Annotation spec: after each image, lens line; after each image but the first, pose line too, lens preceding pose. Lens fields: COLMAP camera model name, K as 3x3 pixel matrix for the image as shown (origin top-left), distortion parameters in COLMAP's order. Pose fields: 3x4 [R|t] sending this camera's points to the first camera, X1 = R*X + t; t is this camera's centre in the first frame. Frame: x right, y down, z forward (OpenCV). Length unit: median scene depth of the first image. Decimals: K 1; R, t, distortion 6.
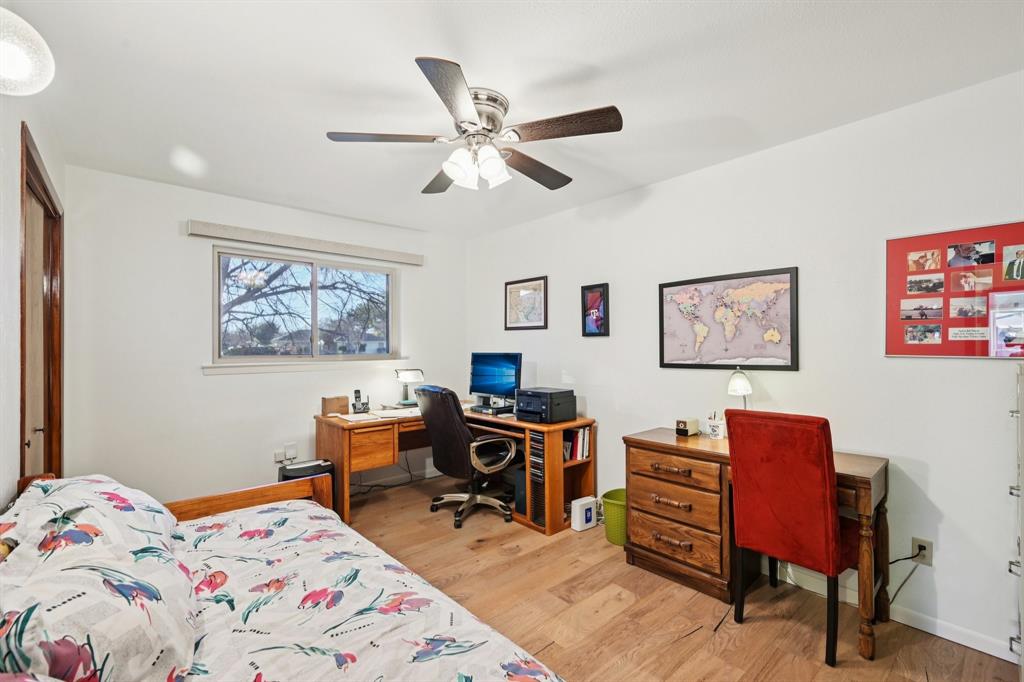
lens RADIAL K [[436.9, 0, 512.3], [0, 436.9, 343.0], [0, 0, 1]] dist [0.003833, 0.000586]
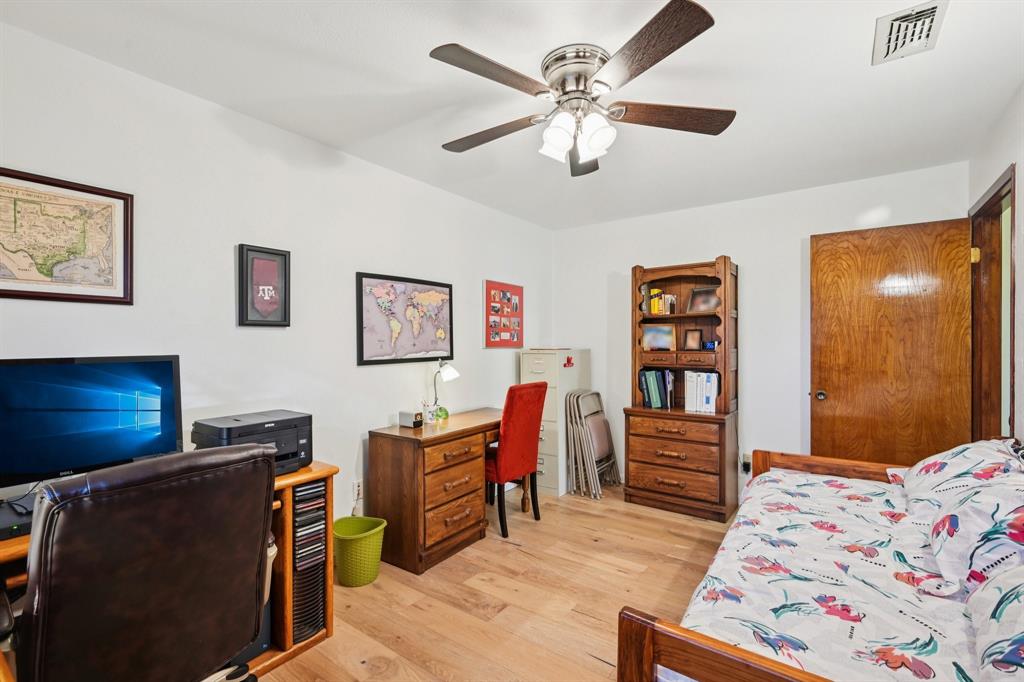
lens RADIAL K [[453.7, 0, 512.8], [0, 453.7, 342.1], [0, 0, 1]] dist [-0.009853, 0.000201]
pose [[-0.209757, 0.005349, 0.977739, -0.712562], [-0.003325, 0.999975, -0.006184, 0.014570], [-0.977748, -0.004548, -0.209734, 1.001513]]
